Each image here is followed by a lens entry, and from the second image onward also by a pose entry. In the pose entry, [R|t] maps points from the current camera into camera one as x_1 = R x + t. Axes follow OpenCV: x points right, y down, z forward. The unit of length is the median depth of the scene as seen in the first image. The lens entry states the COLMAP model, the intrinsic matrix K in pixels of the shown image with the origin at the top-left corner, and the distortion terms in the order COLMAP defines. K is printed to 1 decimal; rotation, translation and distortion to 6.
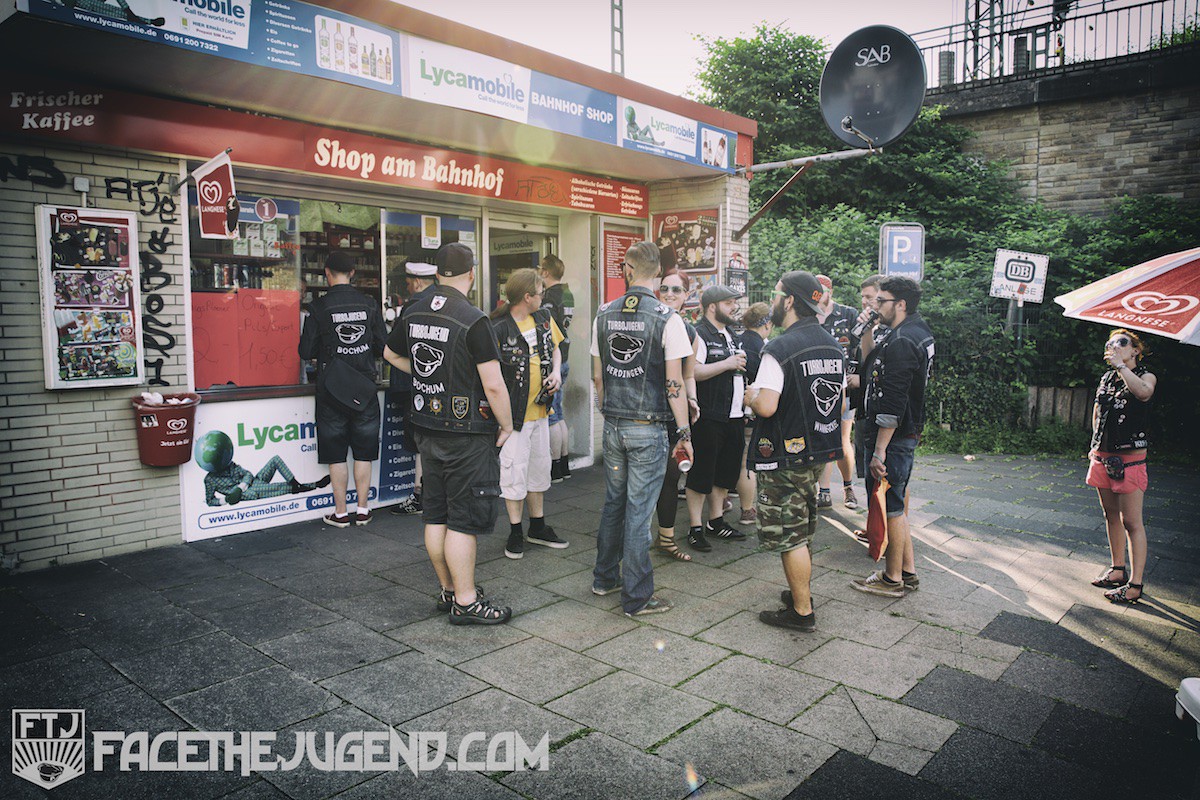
lens RADIAL K [[883.1, 0, 613.5], [0, 883.1, 406.6], [0, 0, 1]] dist [-0.113753, 0.086905]
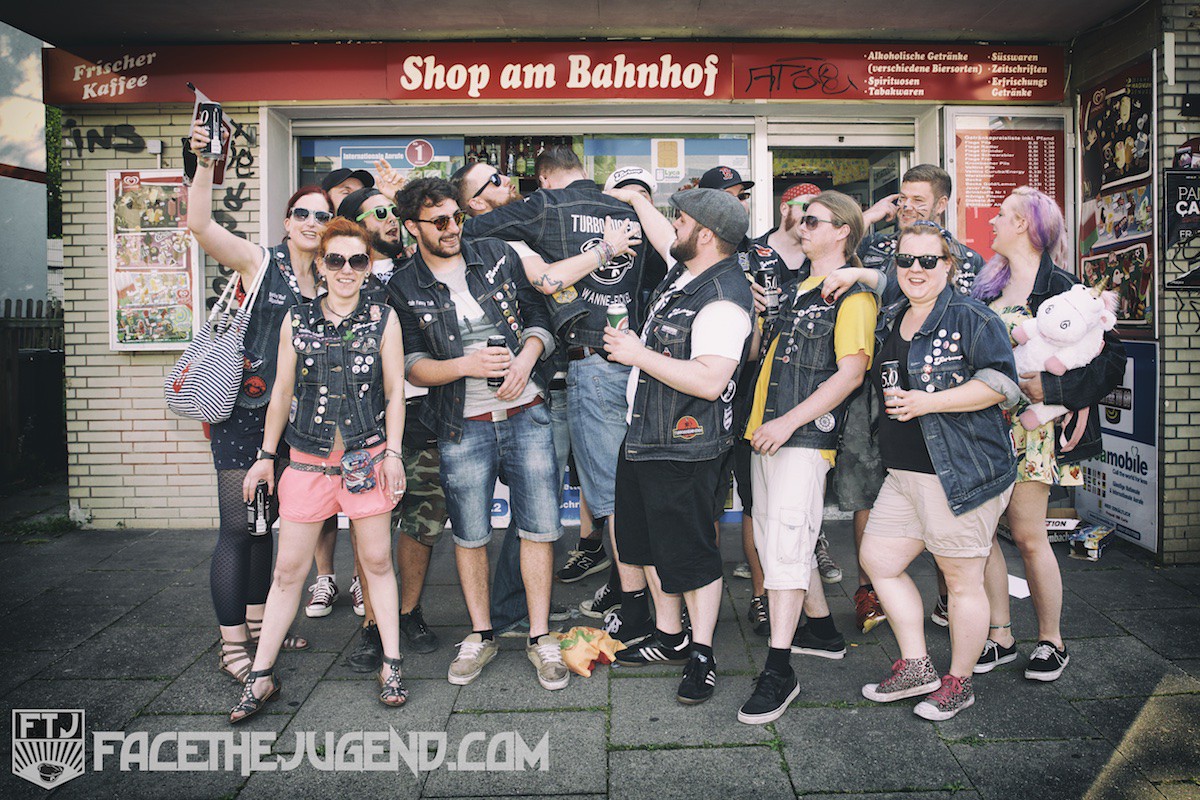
lens RADIAL K [[974.3, 0, 668.7], [0, 974.3, 341.7], [0, 0, 1]] dist [-0.107697, 0.084960]
pose [[0.669445, 0.015649, -0.742697, 0.583437], [-0.062643, 0.997406, -0.035449, -0.031364], [0.740215, 0.070256, 0.668689, 0.700192]]
